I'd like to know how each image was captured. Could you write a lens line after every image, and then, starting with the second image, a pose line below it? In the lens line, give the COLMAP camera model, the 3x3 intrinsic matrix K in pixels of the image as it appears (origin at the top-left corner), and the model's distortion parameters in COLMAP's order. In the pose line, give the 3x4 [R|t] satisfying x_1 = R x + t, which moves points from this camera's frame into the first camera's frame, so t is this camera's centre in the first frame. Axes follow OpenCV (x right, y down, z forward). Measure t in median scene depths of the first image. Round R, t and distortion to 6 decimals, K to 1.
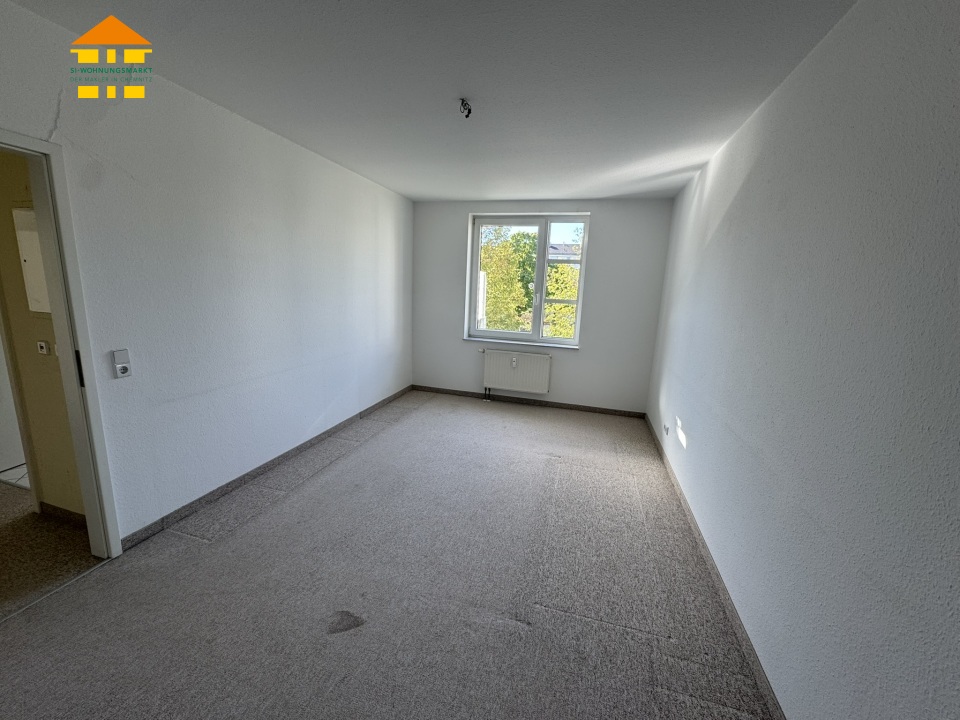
lens RADIAL K [[375.5, 0, 479.0], [0, 375.5, 357.6], [0, 0, 1]] dist [0.000244, -0.000112]
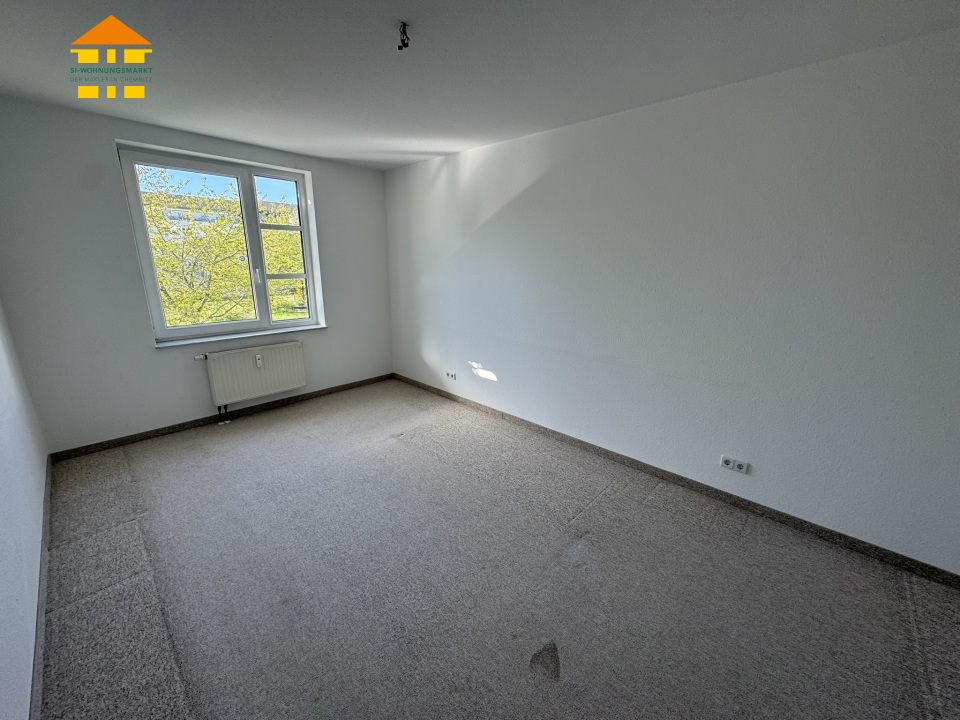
lens RADIAL K [[375.5, 0, 479.0], [0, 375.5, 357.6], [0, 0, 1]] dist [0.000244, -0.000112]
pose [[0.475814, -0.258857, 0.840592, -0.360788], [0.175470, 0.964436, 0.197670, -0.070760], [-0.861865, 0.053444, 0.504313, 0.235408]]
